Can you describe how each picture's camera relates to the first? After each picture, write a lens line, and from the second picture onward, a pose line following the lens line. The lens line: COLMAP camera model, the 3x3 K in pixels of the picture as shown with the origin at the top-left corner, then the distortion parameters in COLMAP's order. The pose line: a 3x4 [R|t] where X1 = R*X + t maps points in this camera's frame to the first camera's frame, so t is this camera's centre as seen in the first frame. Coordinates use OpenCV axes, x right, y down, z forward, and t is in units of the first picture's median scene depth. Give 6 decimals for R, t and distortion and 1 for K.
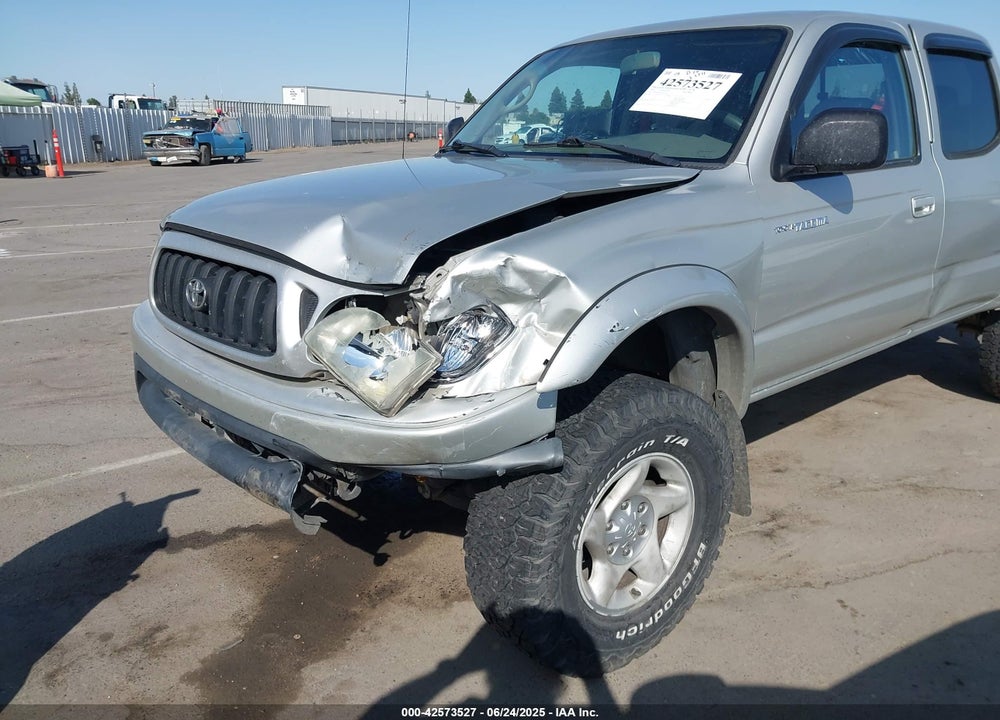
lens RADIAL K [[797.3, 0, 500.4], [0, 797.3, 383.0], [0, 0, 1]] dist [-0.004404, -0.005448]
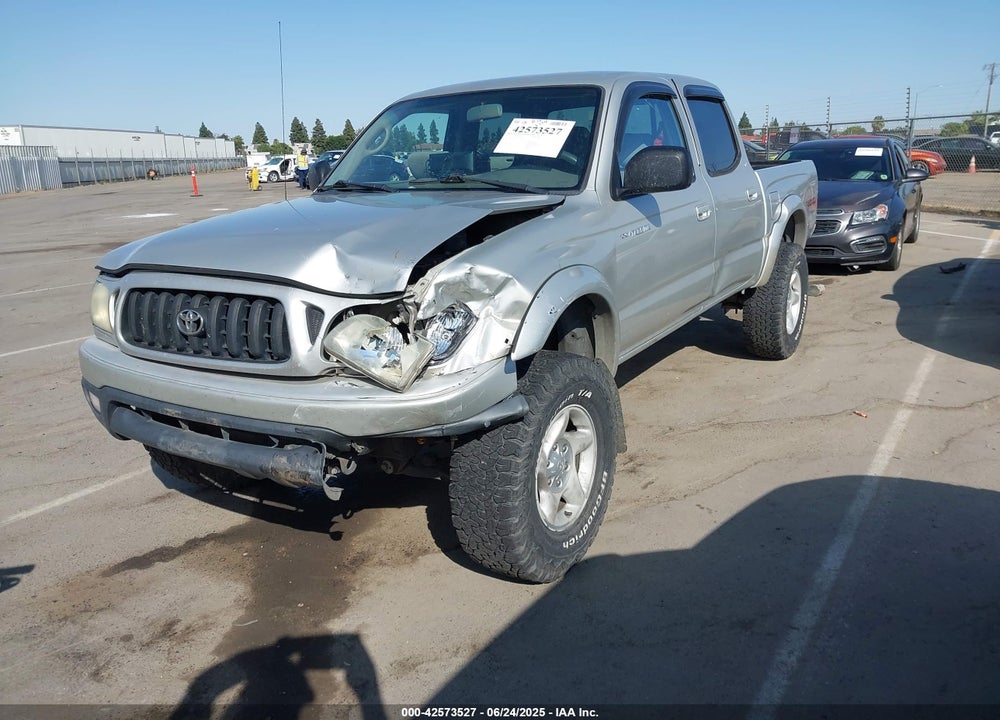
lens RADIAL K [[795.3, 0, 500.2], [0, 795.3, 374.1], [0, 0, 1]] dist [0.014357, -0.008880]
pose [[0.952915, -0.115856, 0.280233, -0.272536], [0.127805, 0.991492, -0.024681, 0.050320], [-0.274989, 0.059334, 0.959615, -0.242756]]
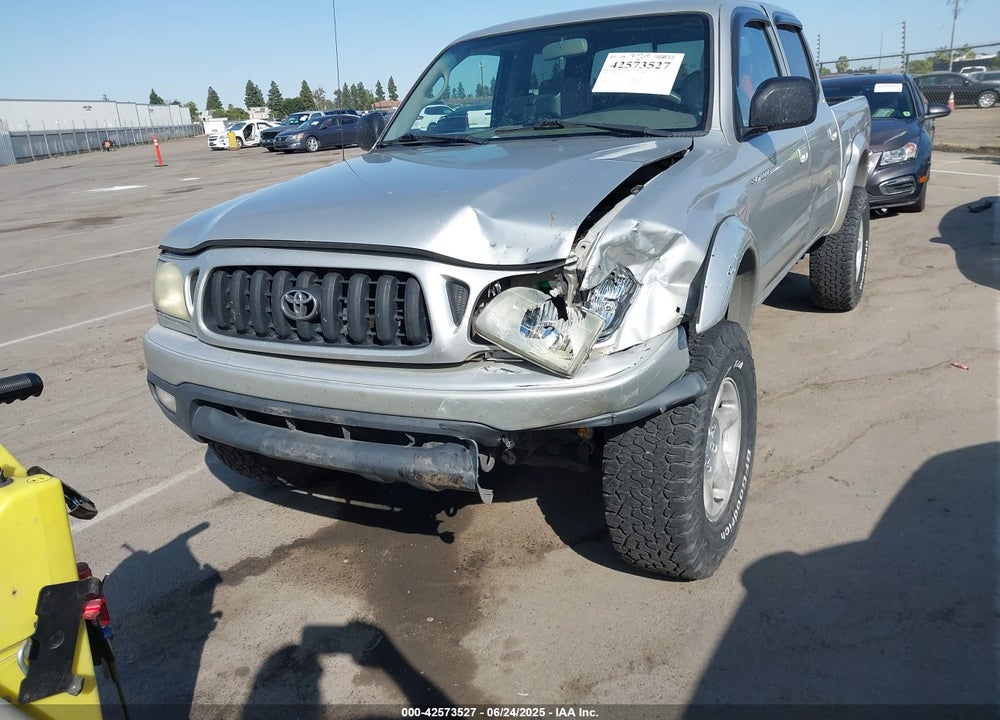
lens RADIAL K [[795.2, 0, 498.6], [0, 795.2, 381.9], [0, 0, 1]] dist [0.015097, -0.004297]
pose [[0.936354, -0.179149, 0.301904, -0.446427], [0.175755, 0.983677, 0.038609, -0.010327], [-0.303892, 0.016909, 0.952556, -0.023282]]
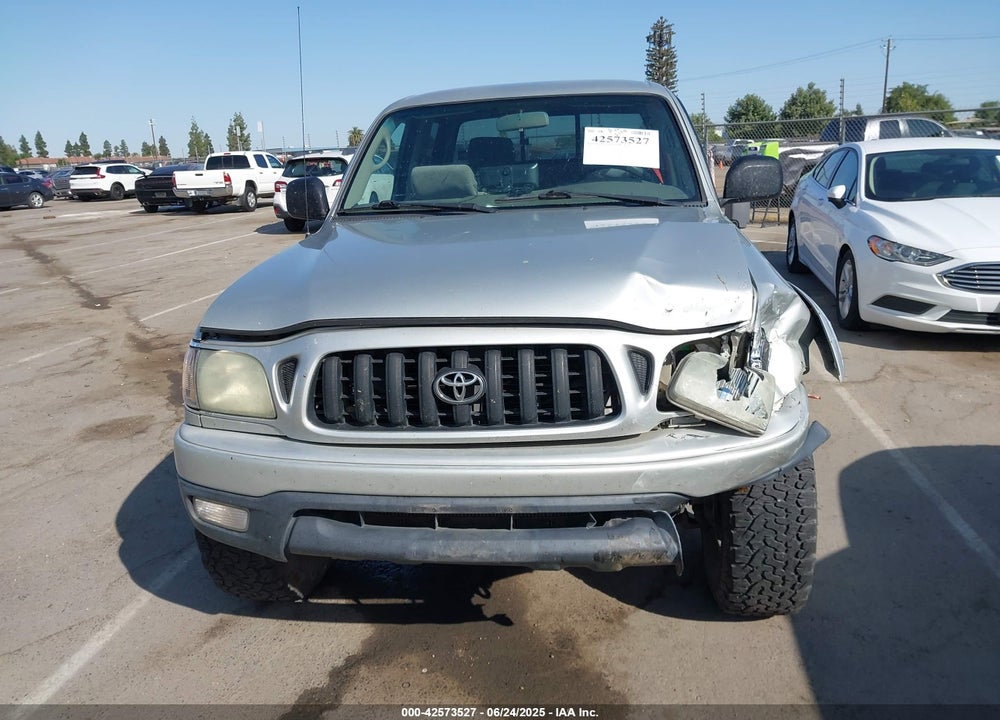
lens RADIAL K [[779.5, 0, 500.0], [0, 779.5, 360.0], [0, 0, 1]] dist [0.035701, -0.000697]
pose [[0.746835, -0.211793, 0.630382, -0.864920], [0.253116, 0.967111, 0.025050, -0.146649], [-0.614955, 0.140852, 0.775881, 0.263382]]
